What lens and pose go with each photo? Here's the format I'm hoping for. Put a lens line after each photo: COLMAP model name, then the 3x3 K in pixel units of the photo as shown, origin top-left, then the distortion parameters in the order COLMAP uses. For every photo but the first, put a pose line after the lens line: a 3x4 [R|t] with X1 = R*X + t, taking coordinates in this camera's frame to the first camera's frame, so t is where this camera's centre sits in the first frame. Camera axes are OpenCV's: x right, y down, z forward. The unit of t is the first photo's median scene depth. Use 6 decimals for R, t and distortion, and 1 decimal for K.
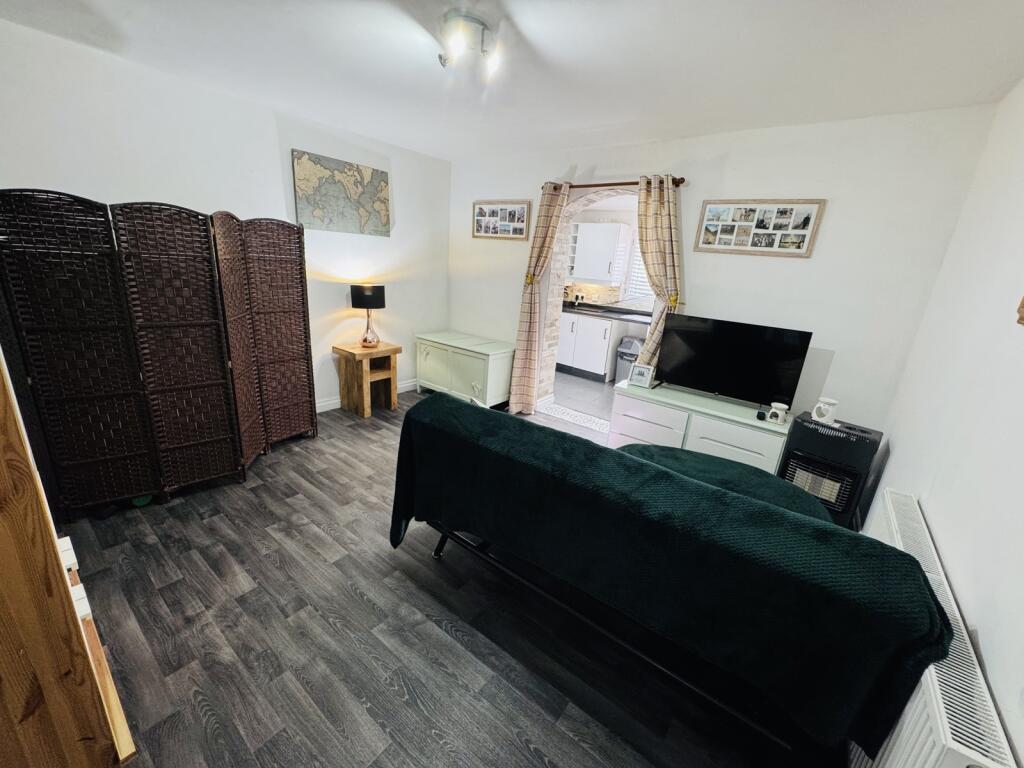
lens RADIAL K [[411.2, 0, 514.0], [0, 411.2, 383.6], [0, 0, 1]] dist [-0.003912, -0.000022]
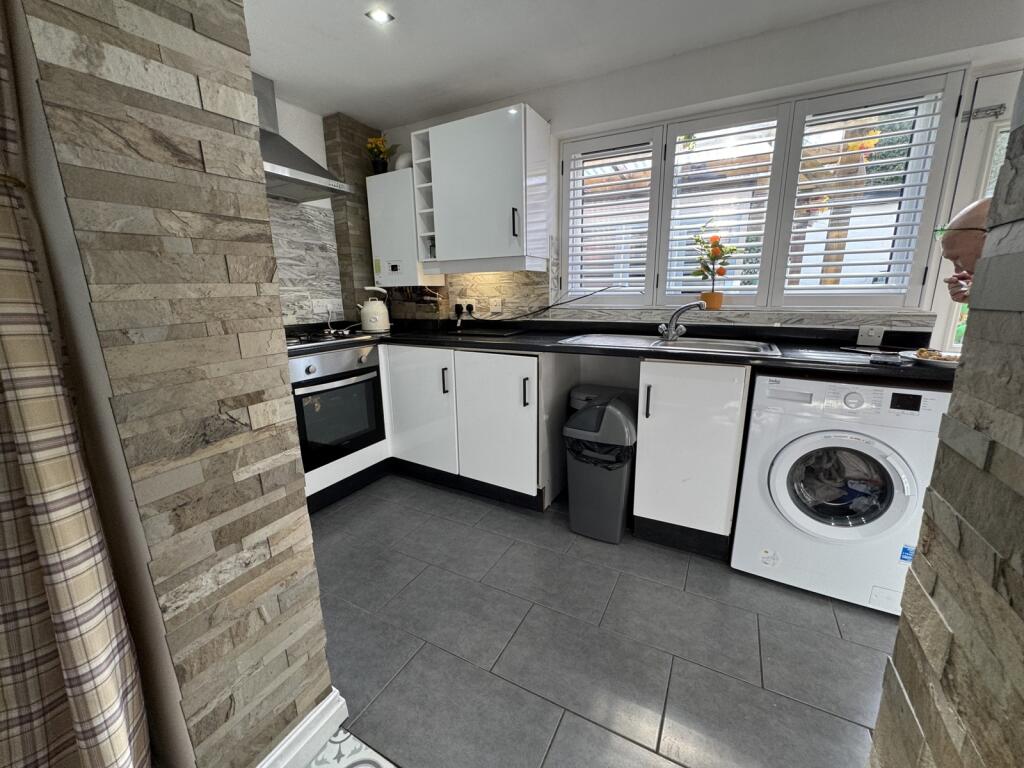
lens RADIAL K [[411.2, 0, 514.1], [0, 411.2, 386.9], [0, 0, 1]] dist [-0.003912, -0.000022]
pose [[0.982637, -0.125088, 0.137034, 0.150177], [0.133487, 0.989585, -0.053882, -0.098972], [-0.128866, 0.071239, 0.989100, 0.587011]]
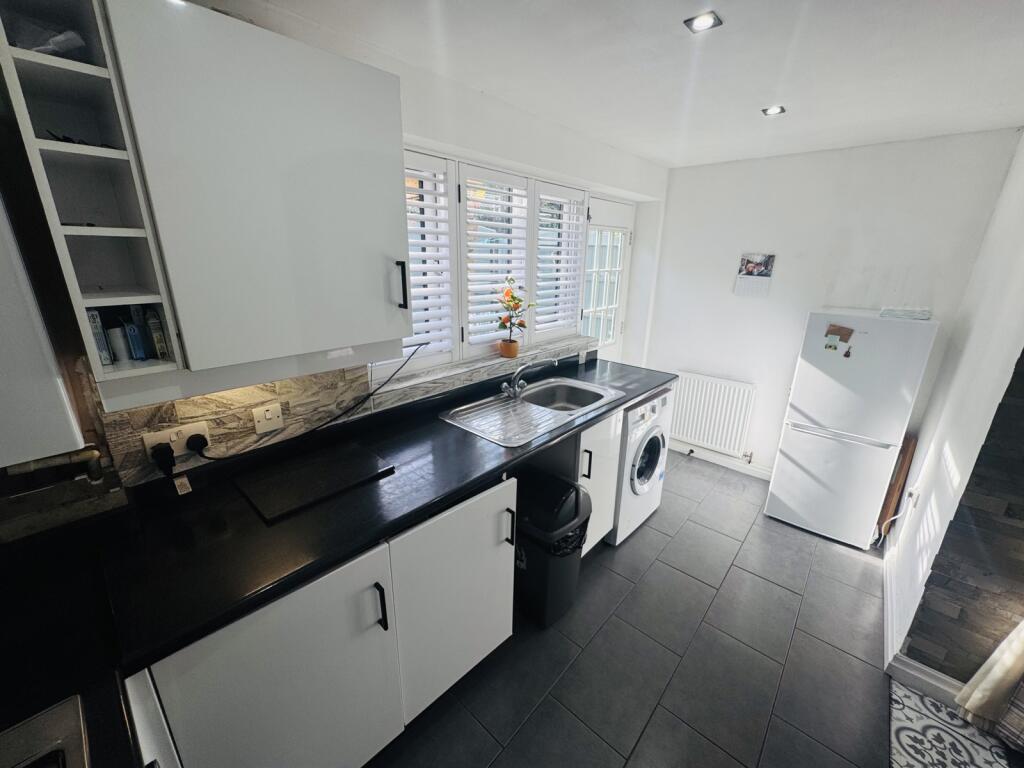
lens RADIAL K [[411.2, 0, 516.1], [0, 411.2, 380.5], [0, 0, 1]] dist [-0.003912, -0.000022]
pose [[0.076881, -0.367540, 0.926824, 0.005821], [0.277336, 0.900773, 0.334204, -0.275765], [-0.957692, 0.231348, 0.171184, 0.857726]]
